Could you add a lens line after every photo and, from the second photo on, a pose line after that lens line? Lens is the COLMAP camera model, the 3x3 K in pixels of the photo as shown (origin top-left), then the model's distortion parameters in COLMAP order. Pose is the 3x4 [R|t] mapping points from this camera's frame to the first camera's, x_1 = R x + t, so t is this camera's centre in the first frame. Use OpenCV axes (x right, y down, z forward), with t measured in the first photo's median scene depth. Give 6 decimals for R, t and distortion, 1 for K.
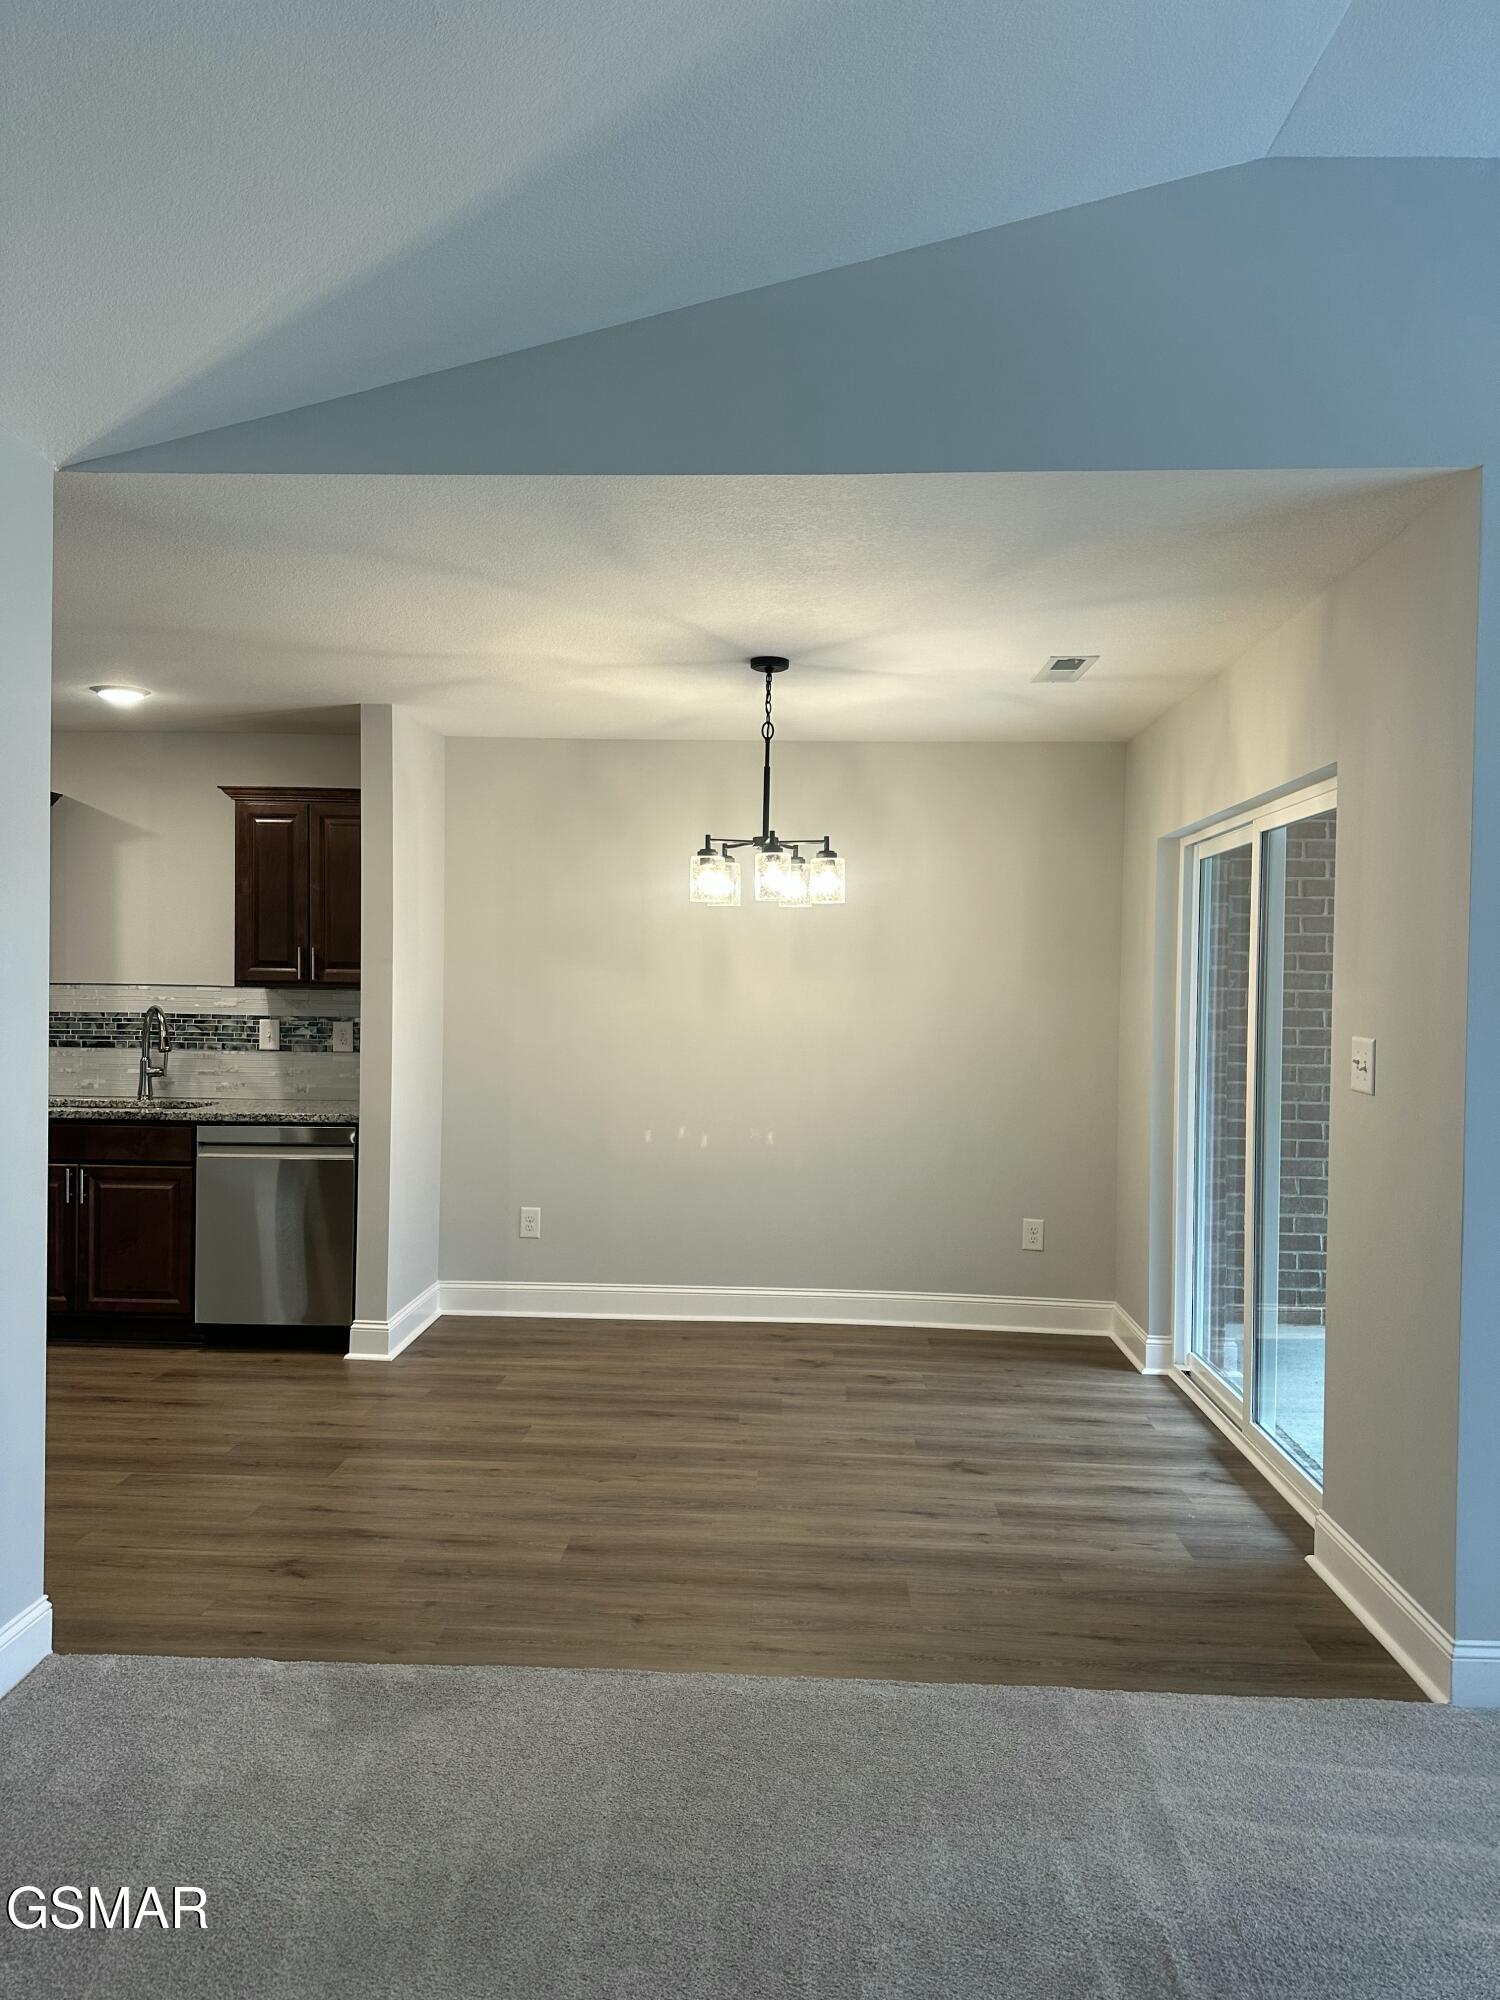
lens RADIAL K [[1391.3, 0, 736.4], [0, 1391.3, 1012.4], [0, 0, 1]] dist [0.163819, -0.300344]
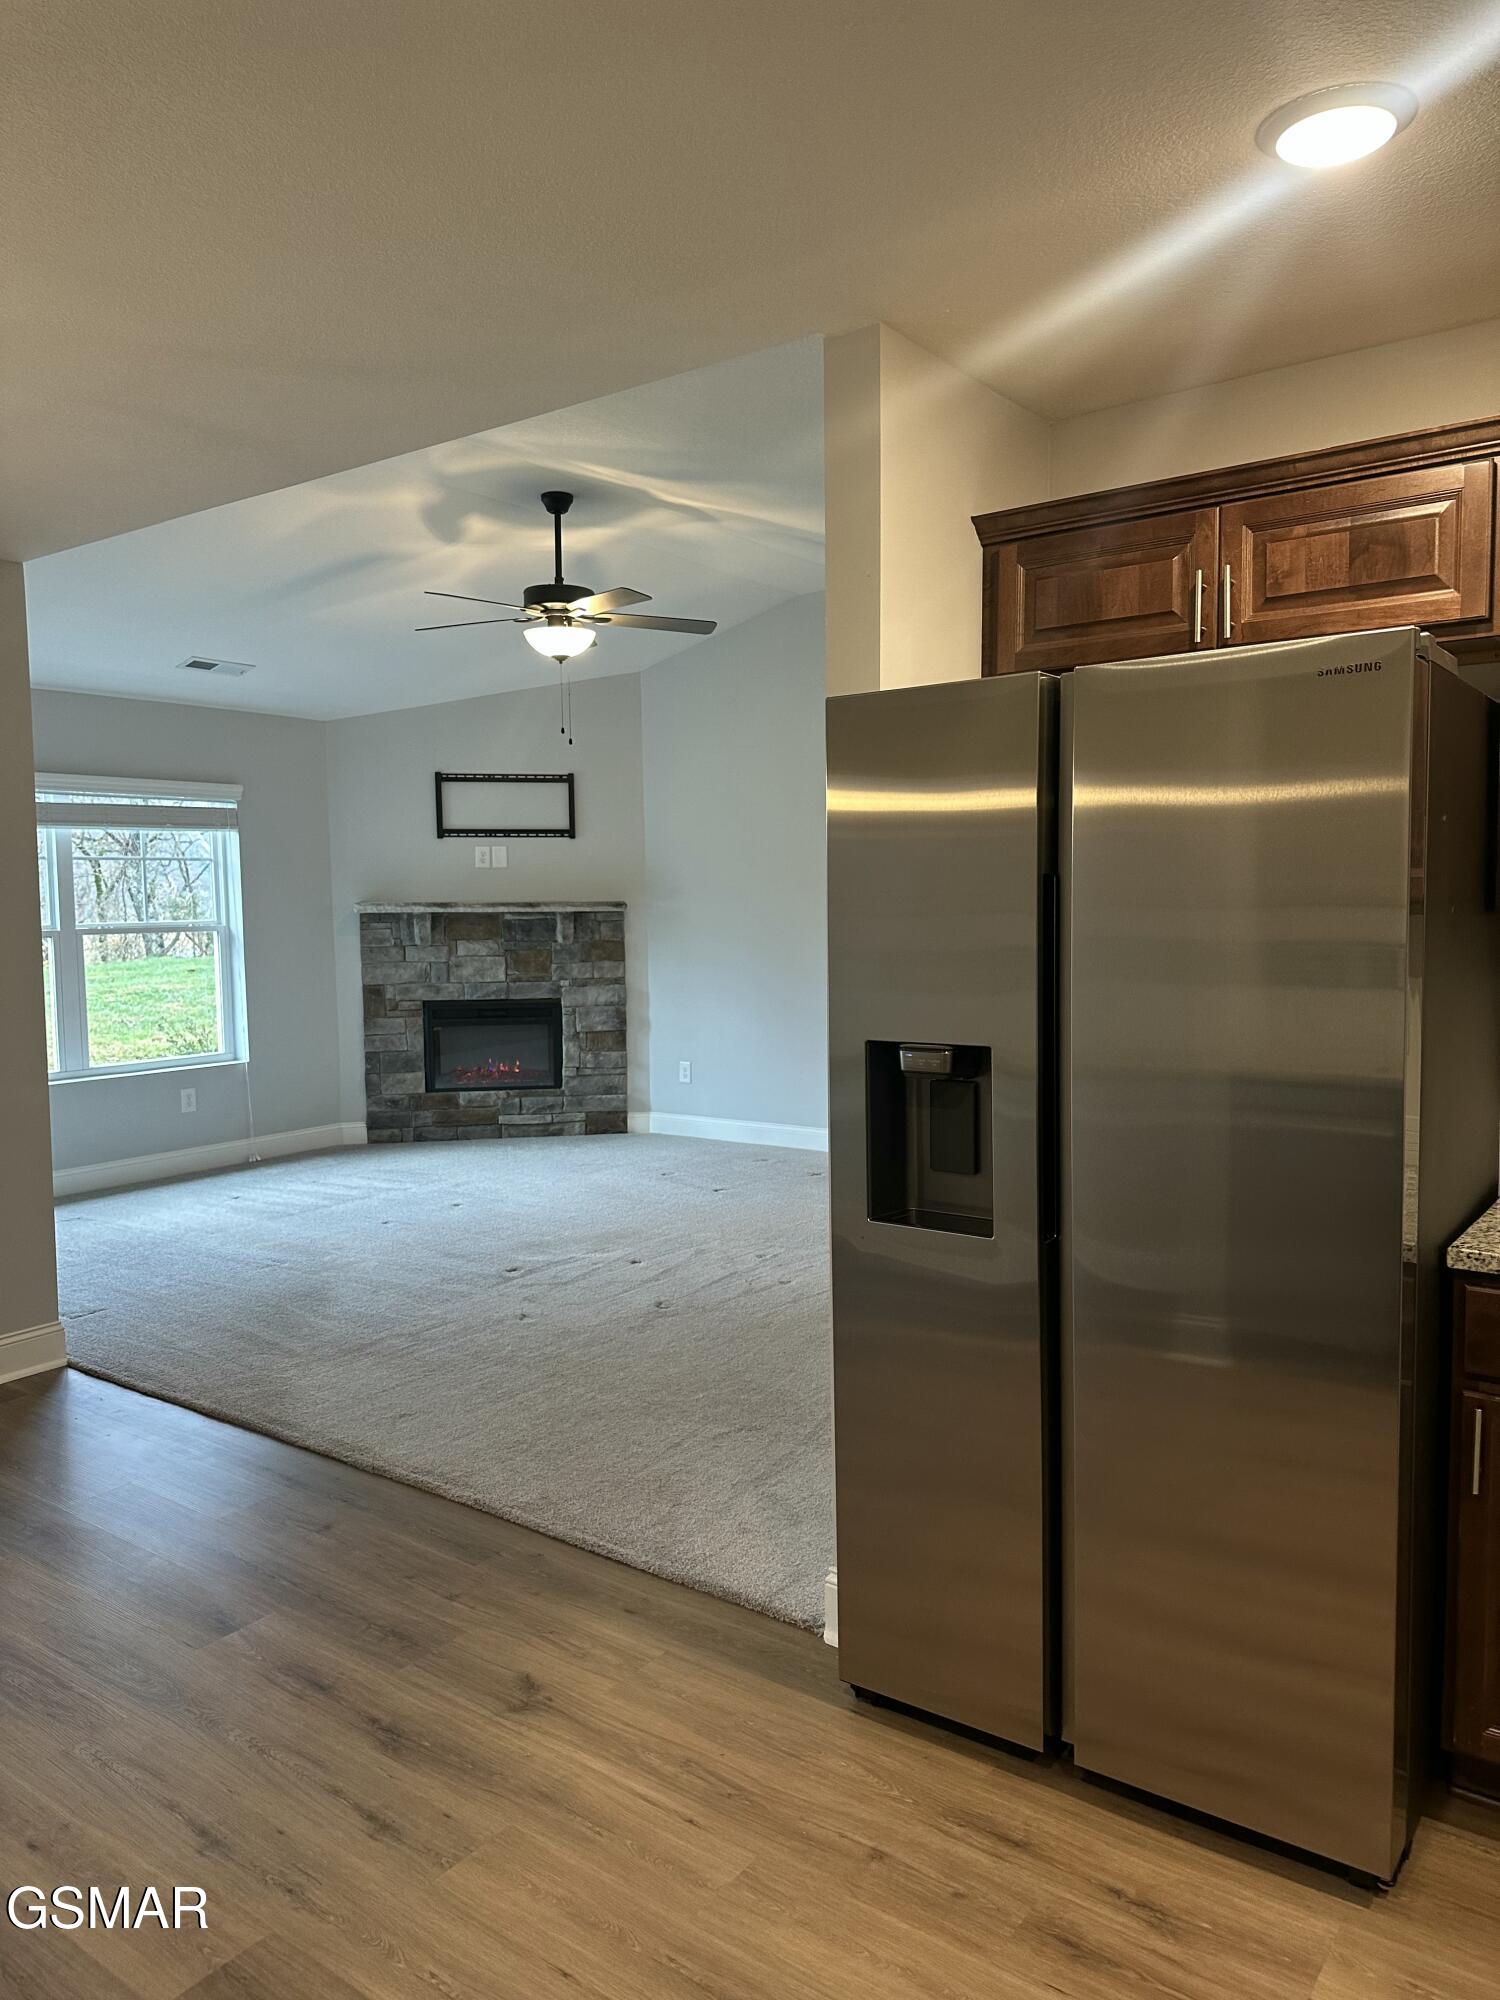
lens RADIAL K [[1387.4, 0, 750.0], [0, 1387.4, 1000.0], [0, 0, 1]] dist [0.088060, -0.084397]
pose [[-0.832702, -0.045994, 0.551808, -0.582541], [0.008704, 0.995334, 0.096097, -0.032644], [-0.553653, 0.084823, -0.828416, 1.099609]]
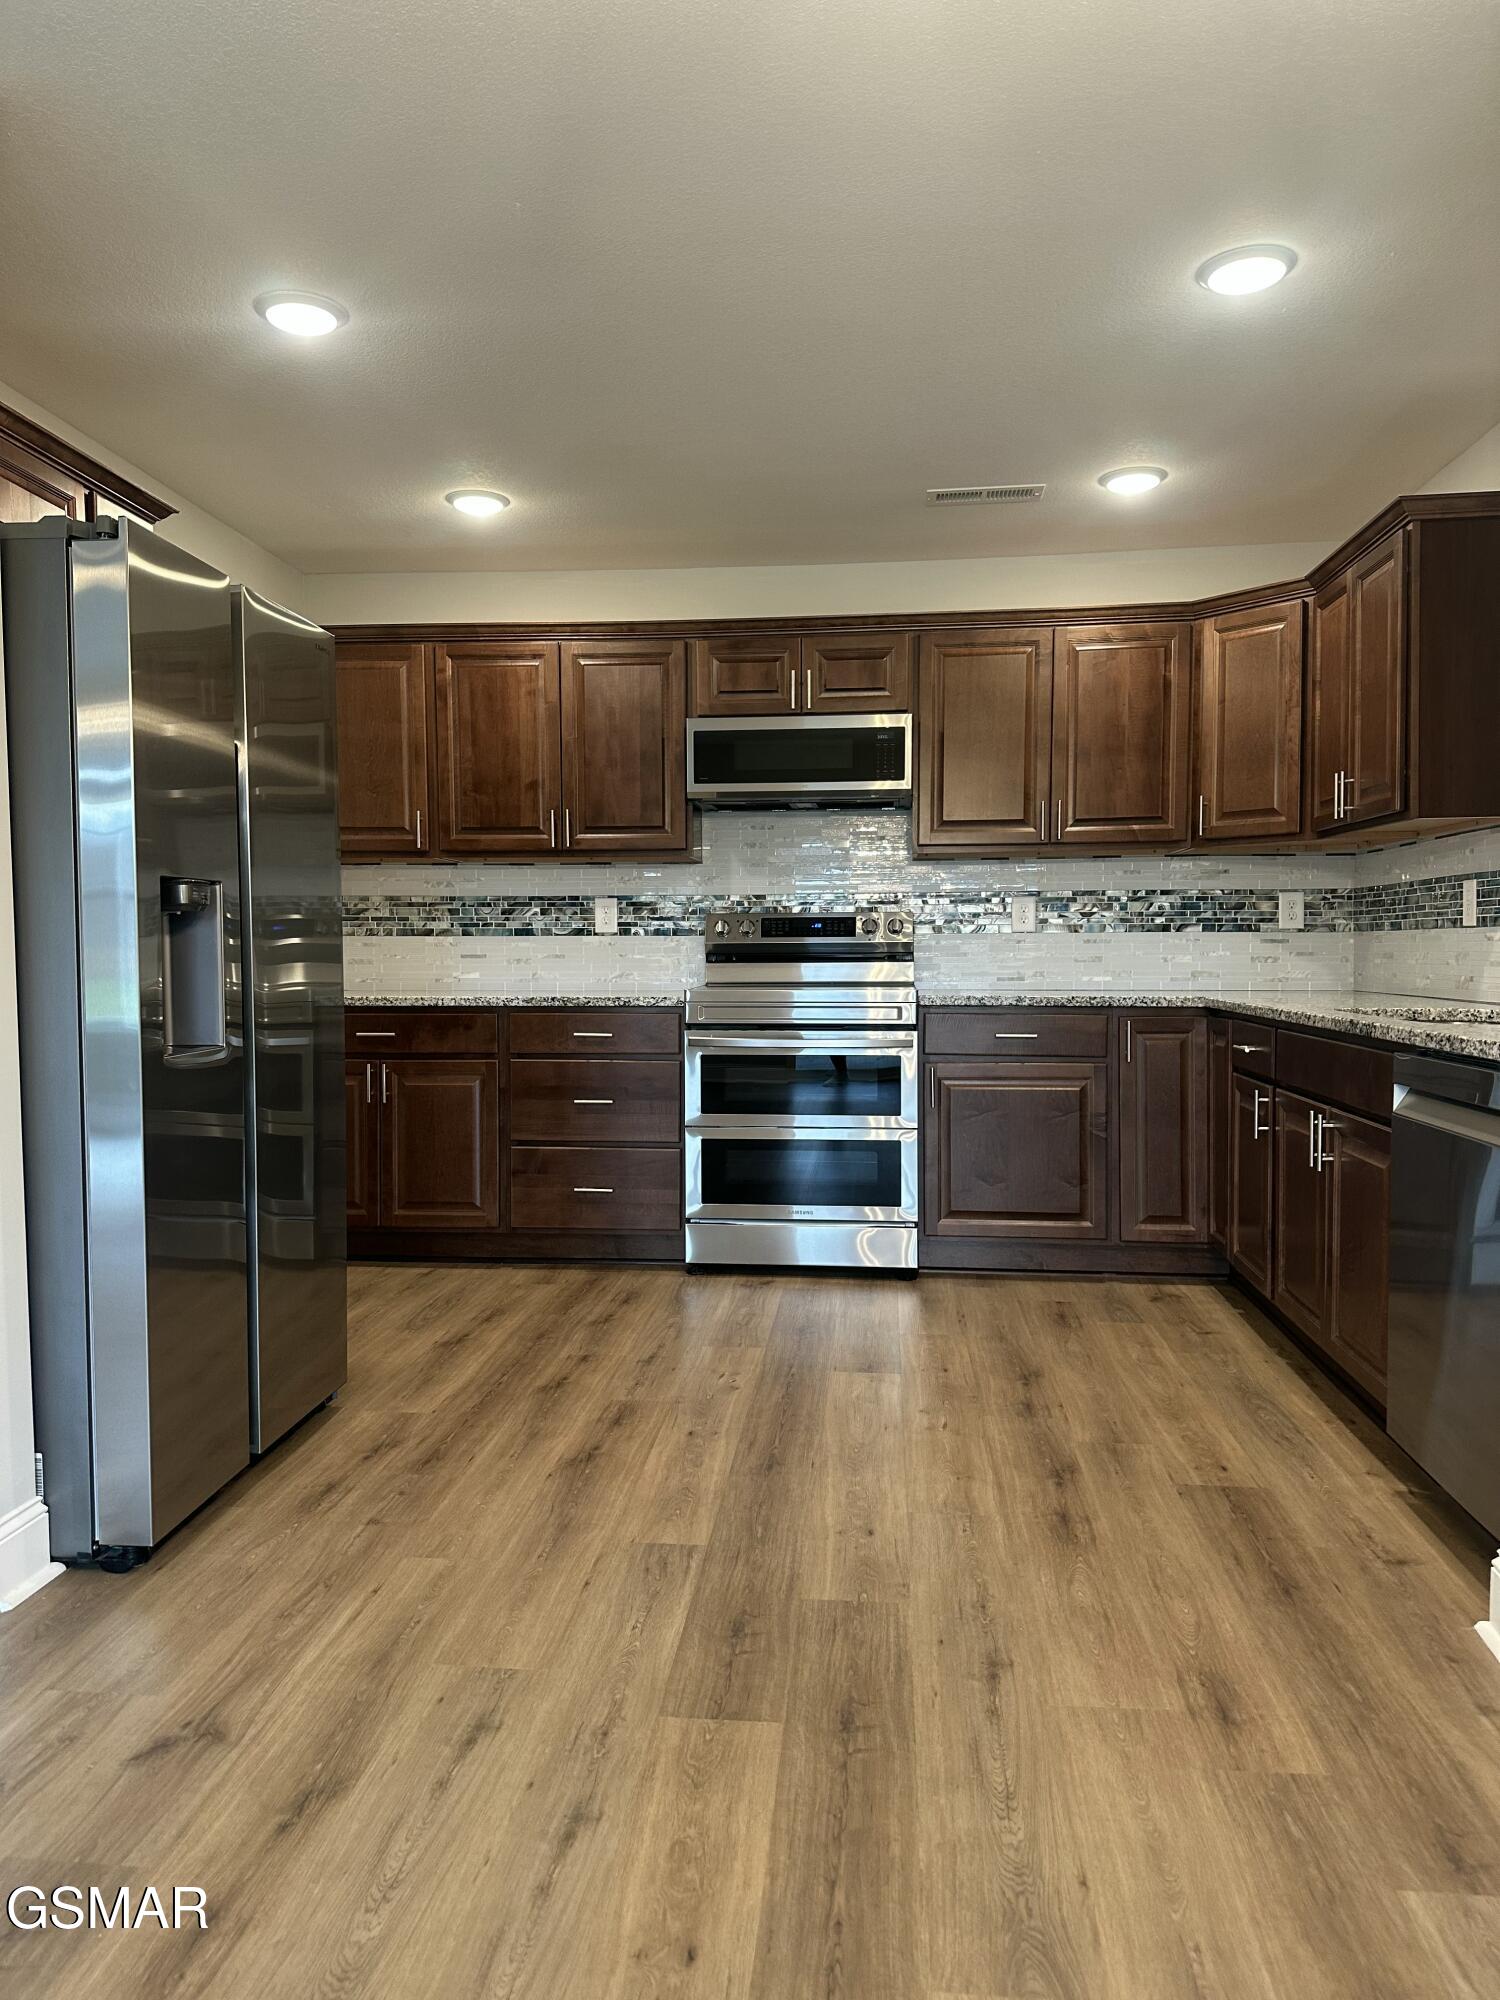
lens RADIAL K [[1416.7, 0, 742.2], [0, 1416.7, 993.3], [0, 0, 1]] dist [0.049896, -0.063519]
pose [[-0.055832, 0.017087, -0.998294, 0.167829], [-0.016026, 0.999709, 0.018008, 0.060357], [0.998312, 0.017004, -0.055542, 0.900805]]
